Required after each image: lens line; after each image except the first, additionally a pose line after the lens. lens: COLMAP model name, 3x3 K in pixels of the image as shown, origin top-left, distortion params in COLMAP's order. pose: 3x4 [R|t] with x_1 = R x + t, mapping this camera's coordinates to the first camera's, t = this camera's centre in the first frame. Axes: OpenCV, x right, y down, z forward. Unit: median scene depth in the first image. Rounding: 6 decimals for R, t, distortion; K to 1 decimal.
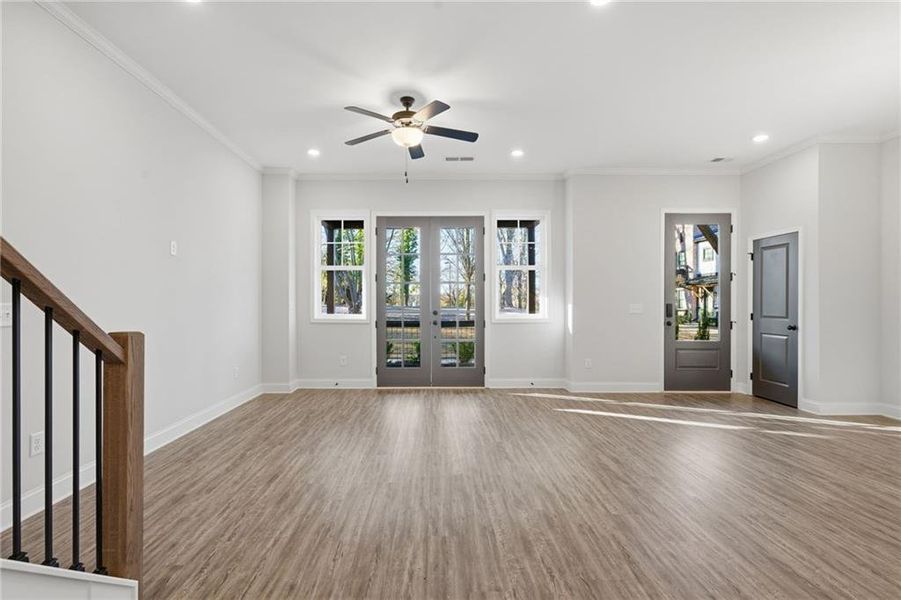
lens RADIAL K [[422.6, 0, 430.2], [0, 422.6, 303.2], [0, 0, 1]] dist [-0.000579, 0.001850]
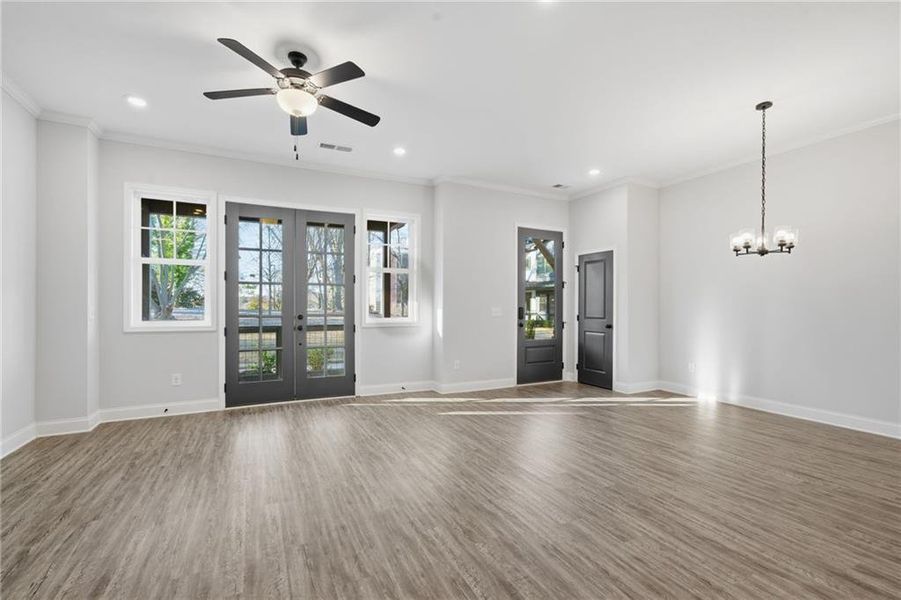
lens RADIAL K [[399.2, 0, 445.6], [0, 399.2, 305.0], [0, 0, 1]] dist [0.007332, 0.001256]
pose [[0.897938, 0.002921, 0.440111, -0.101711], [-0.001177, 0.999990, -0.004236, -0.000360], [-0.440119, 0.003286, 0.897933, 0.136270]]
